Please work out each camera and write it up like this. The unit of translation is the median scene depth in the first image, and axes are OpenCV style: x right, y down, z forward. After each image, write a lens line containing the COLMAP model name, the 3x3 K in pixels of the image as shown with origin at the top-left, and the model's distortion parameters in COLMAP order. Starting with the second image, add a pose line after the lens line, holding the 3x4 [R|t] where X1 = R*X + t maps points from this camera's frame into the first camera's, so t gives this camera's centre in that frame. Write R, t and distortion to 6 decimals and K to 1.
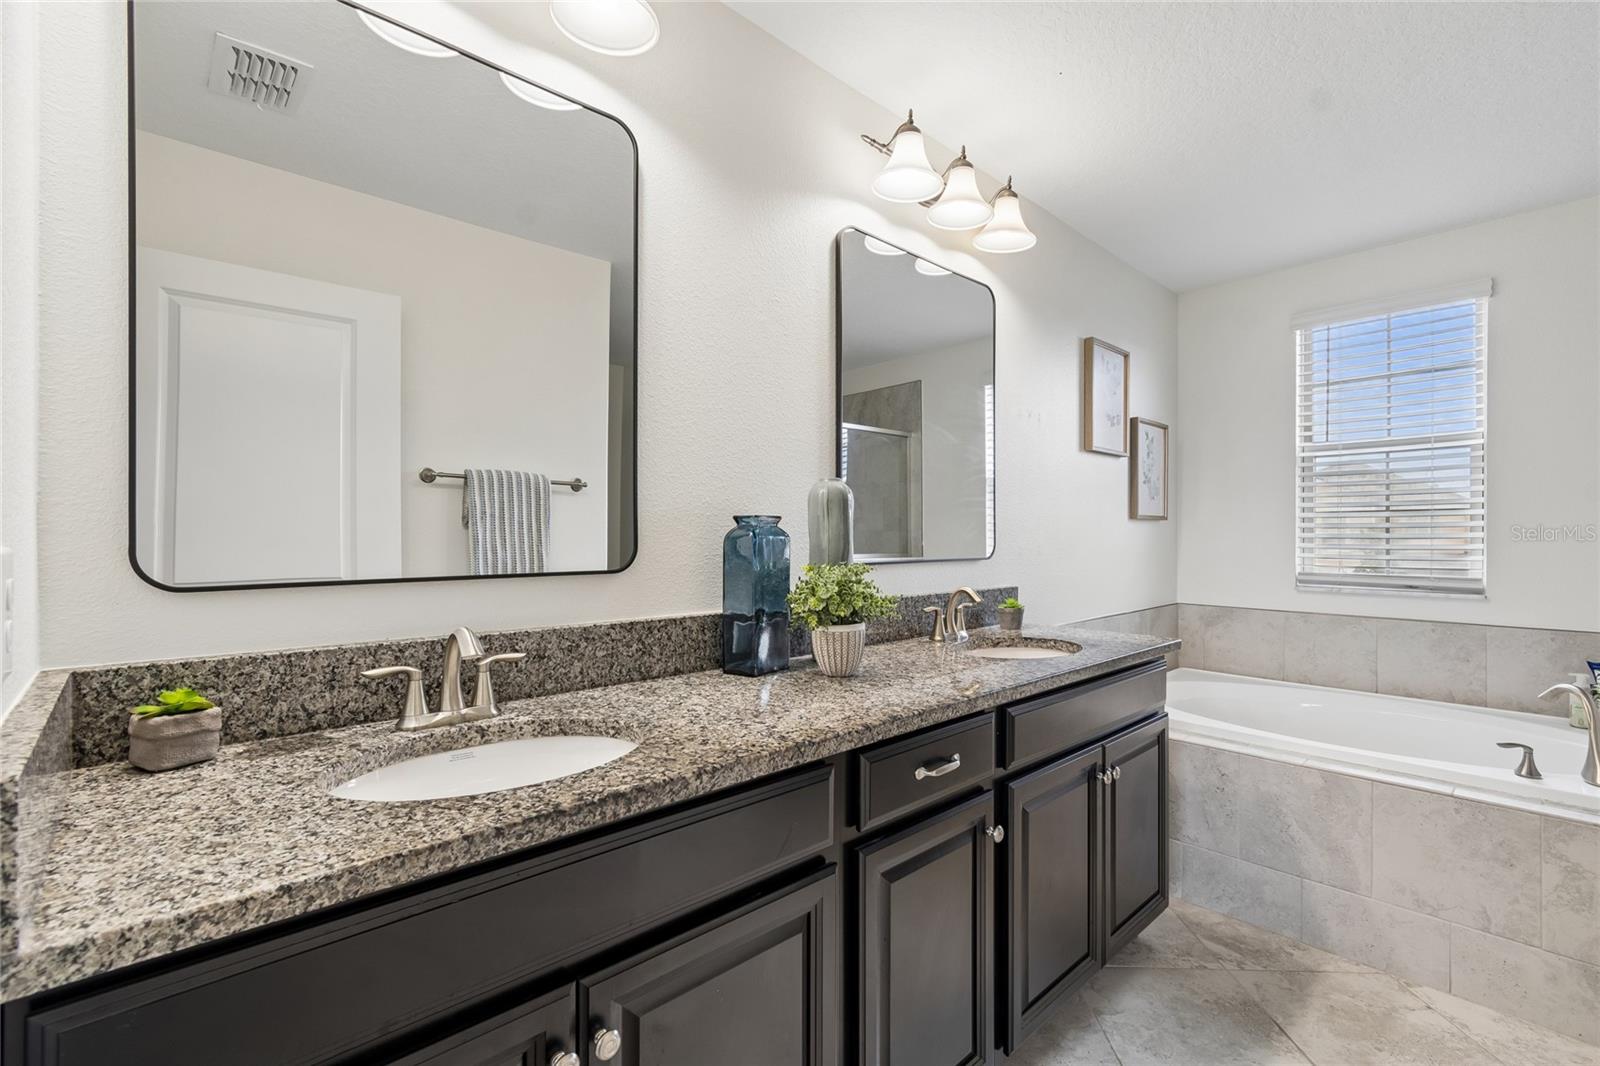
lens RADIAL K [[710.5, 0, 810.0], [0, 710.5, 537.4], [0, 0, 1]] dist [-0.003048, -0.000955]
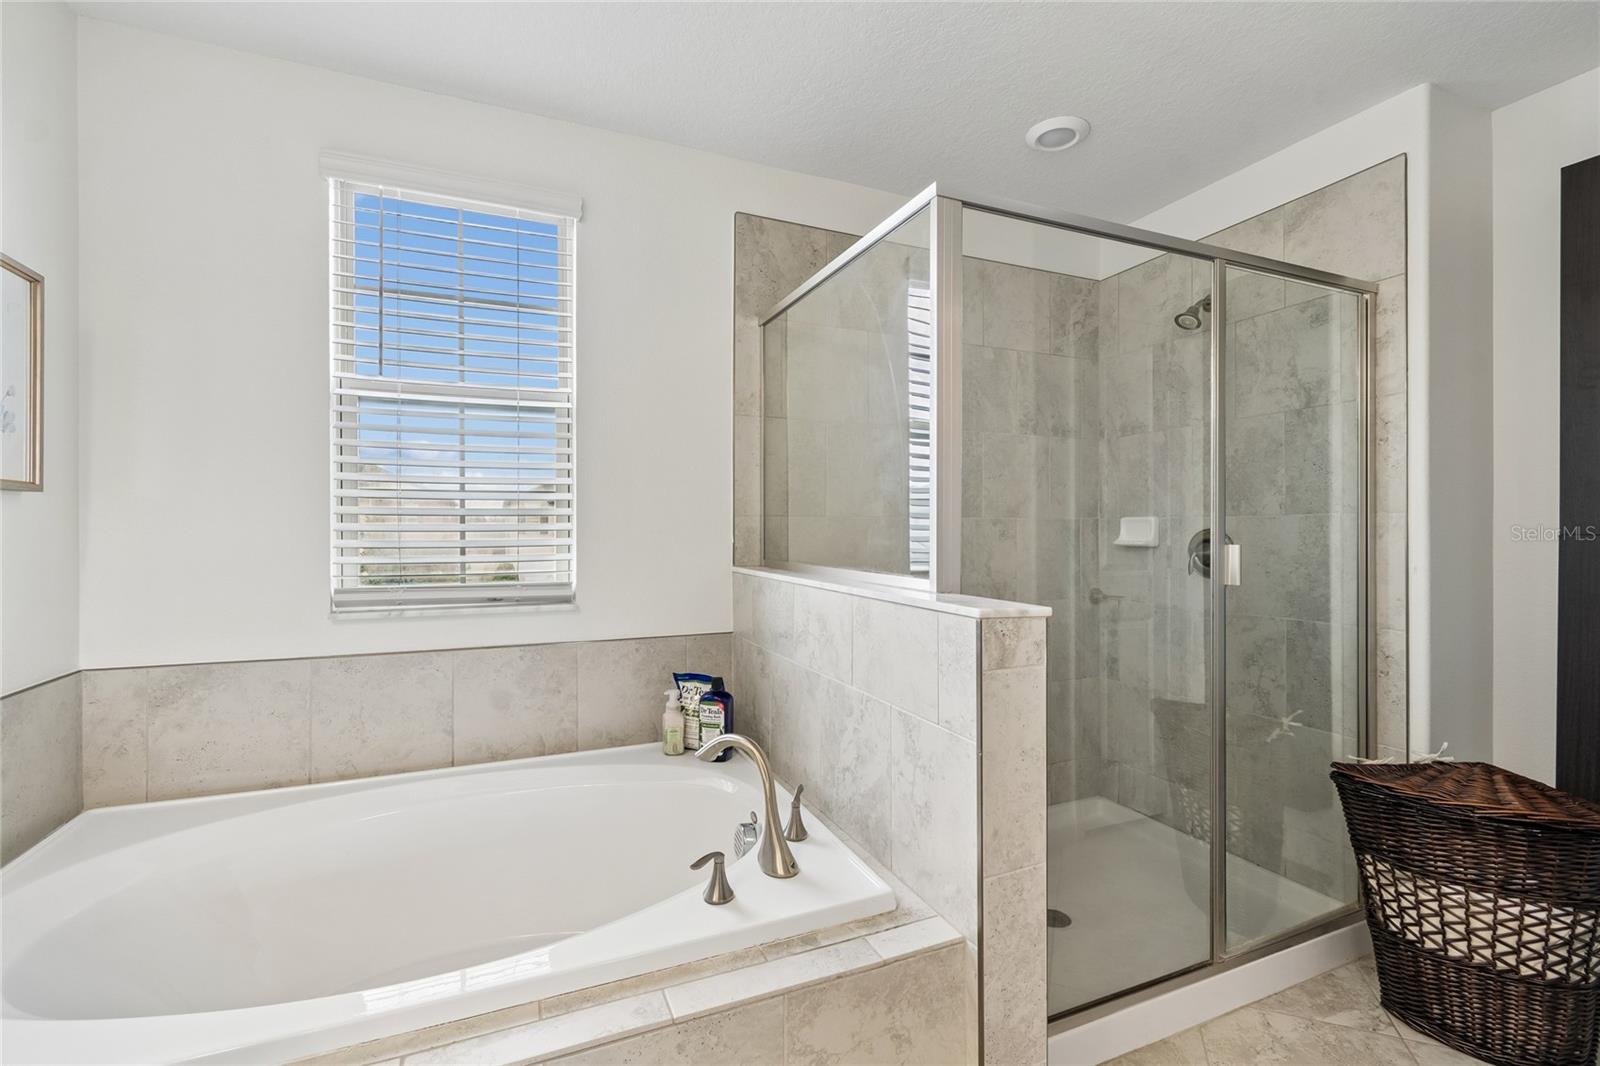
lens RADIAL K [[710.5, 0, 809.5], [0, 710.5, 529.4], [0, 0, 1]] dist [-0.003048, -0.000955]
pose [[0.334437, -0.003386, 0.942412, 0.278629], [0.002965, 0.999992, 0.002541, -0.000829], [-0.942413, 0.001944, 0.334445, 0.452665]]
